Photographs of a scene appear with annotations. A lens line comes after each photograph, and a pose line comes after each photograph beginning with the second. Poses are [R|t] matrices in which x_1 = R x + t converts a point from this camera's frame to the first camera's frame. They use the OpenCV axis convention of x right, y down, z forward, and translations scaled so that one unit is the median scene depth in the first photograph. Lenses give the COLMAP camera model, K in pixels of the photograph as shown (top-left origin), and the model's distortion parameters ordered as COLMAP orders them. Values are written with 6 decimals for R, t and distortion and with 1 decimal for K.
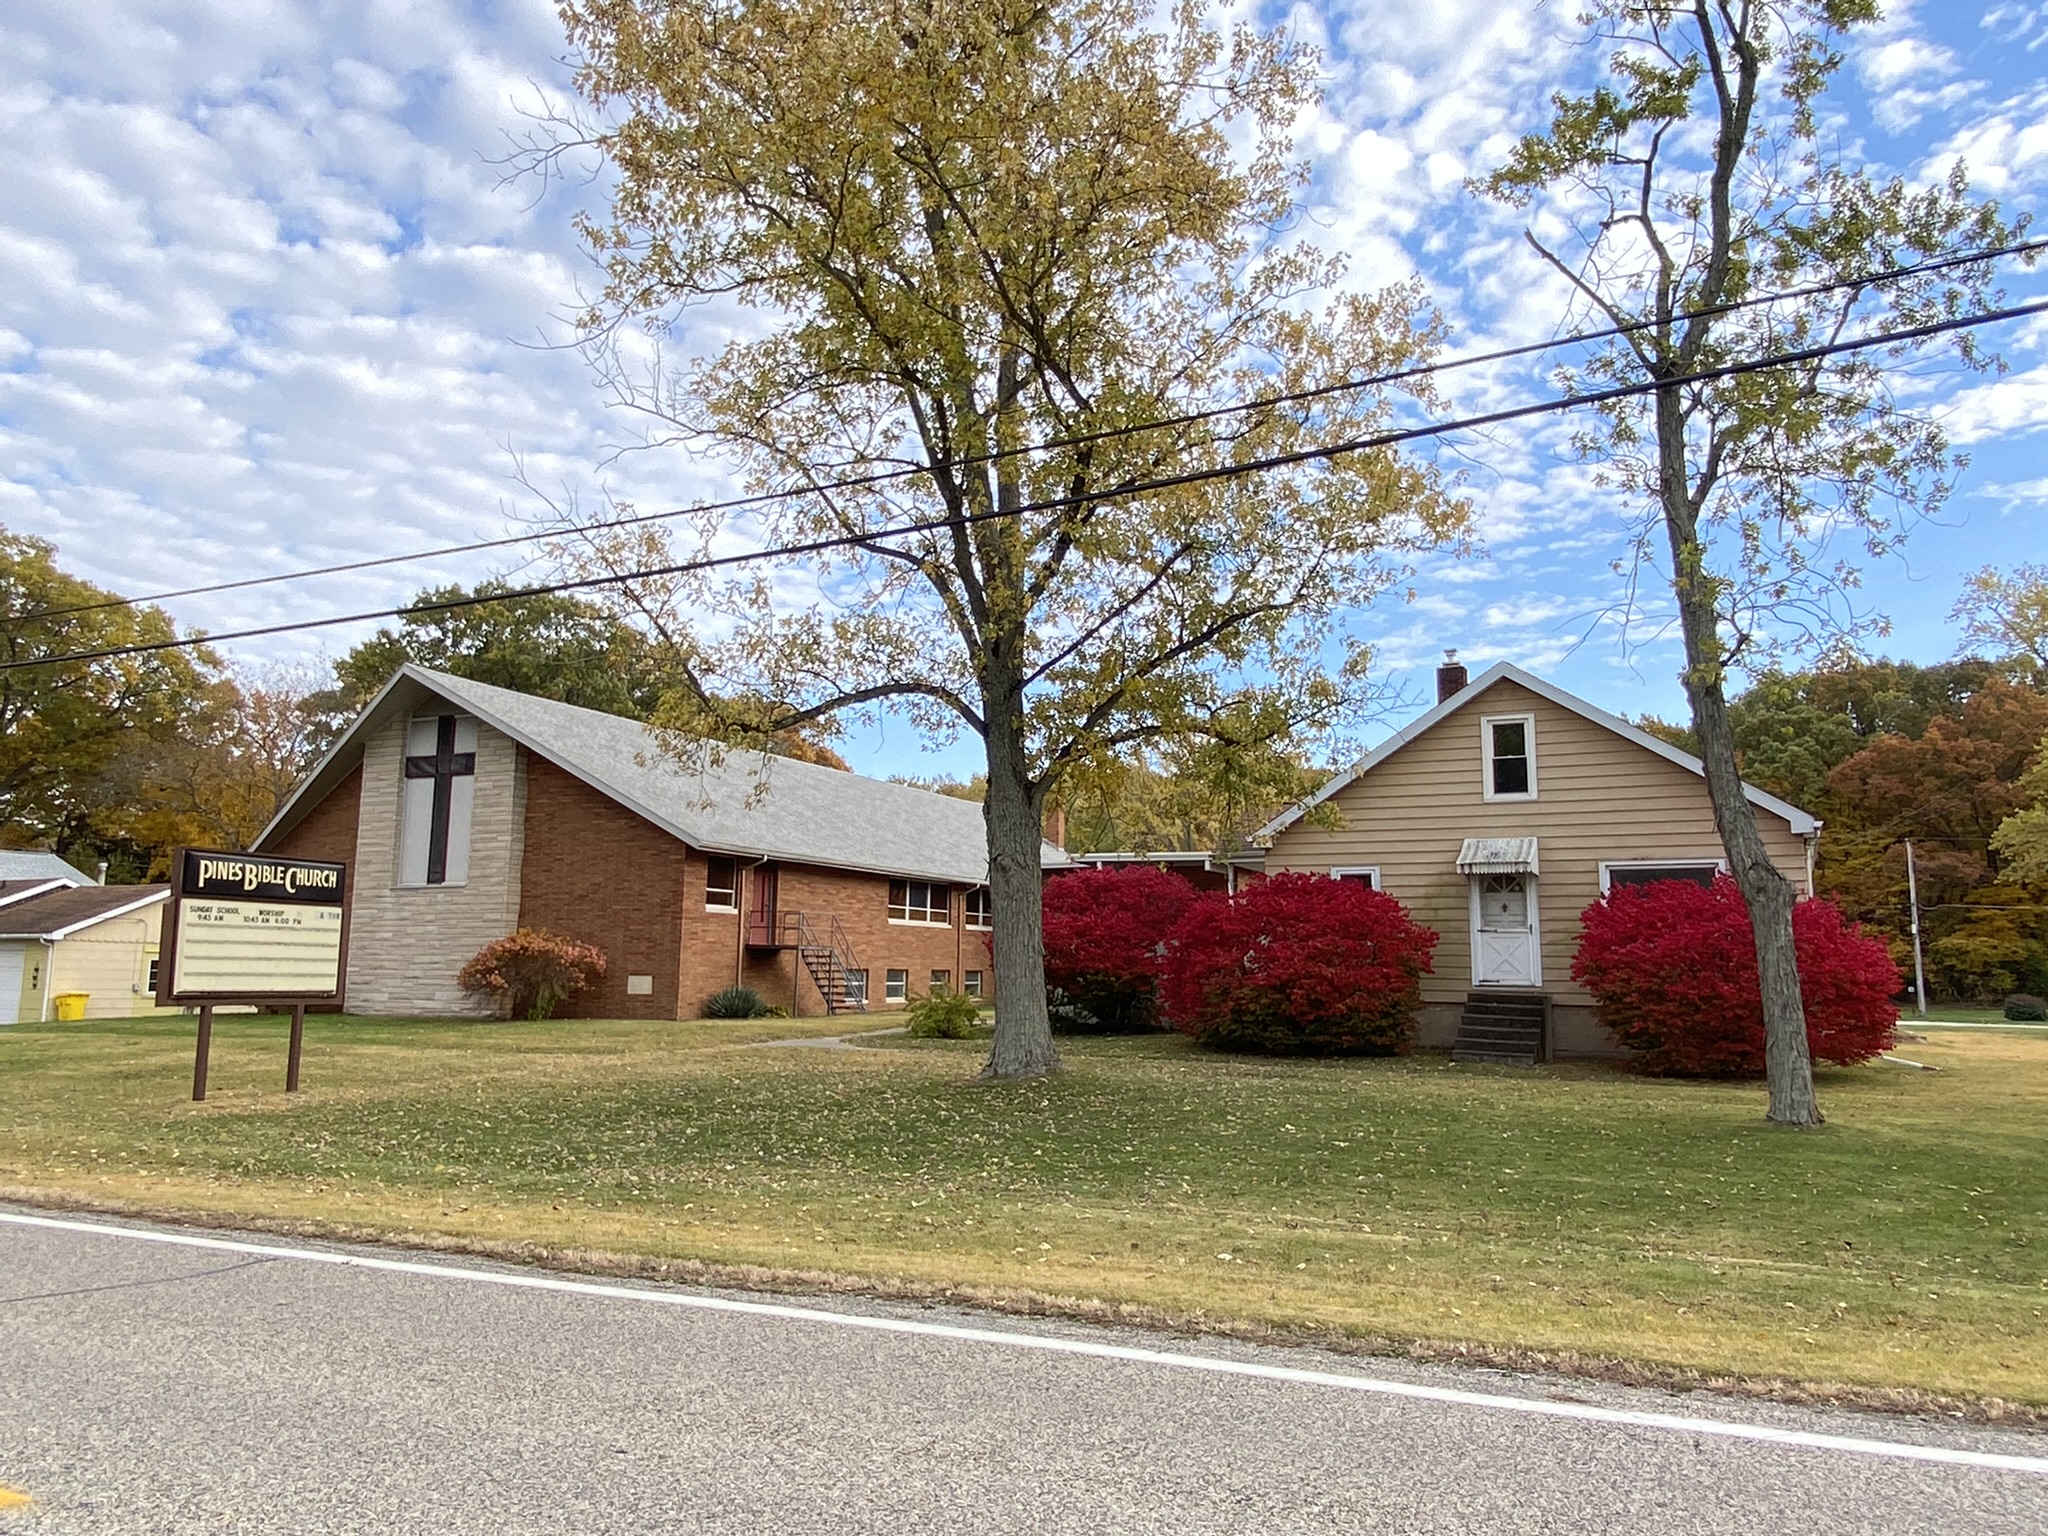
lens RADIAL K [[1441.2, 0, 1024.0], [0, 1441.2, 768.0], [0, 0, 1]] dist [0.075873, 0.000233]
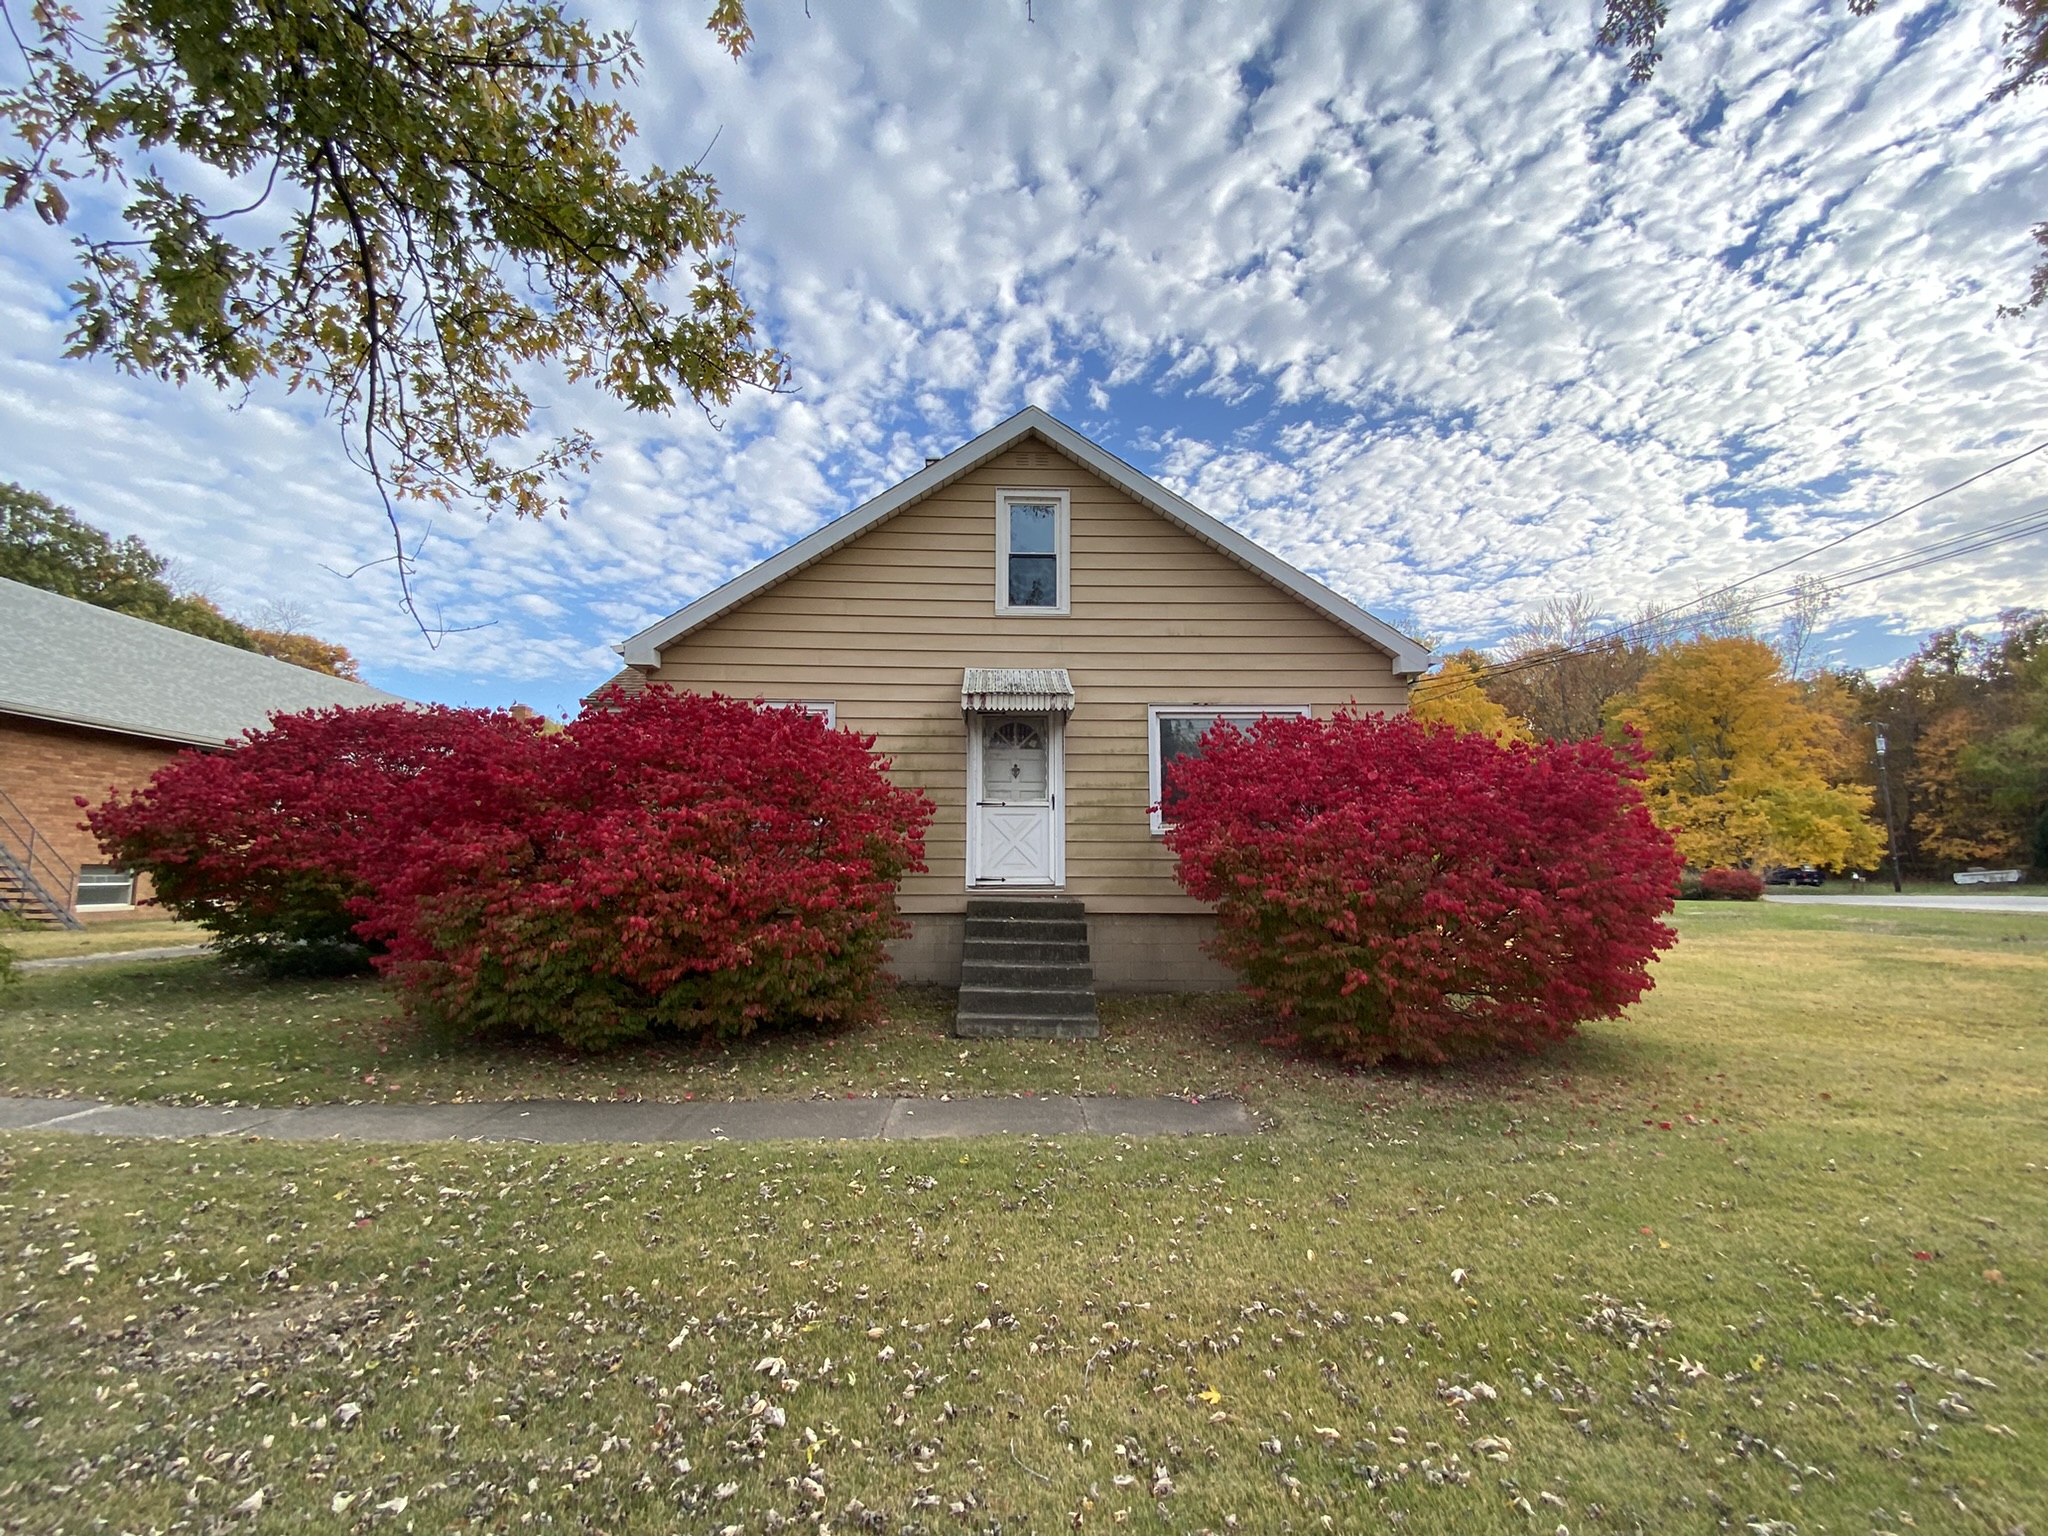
lens RADIAL K [[833.3, 0, 1024.0], [0, 833.3, 768.0], [0, 0, 1]] dist [0.081426, -0.000007]
pose [[0.885365, 0.048582, 0.462351, 0.157811], [-0.066707, 0.997509, 0.022924, 0.087614], [-0.460086, -0.051139, 0.886400, 0.668126]]
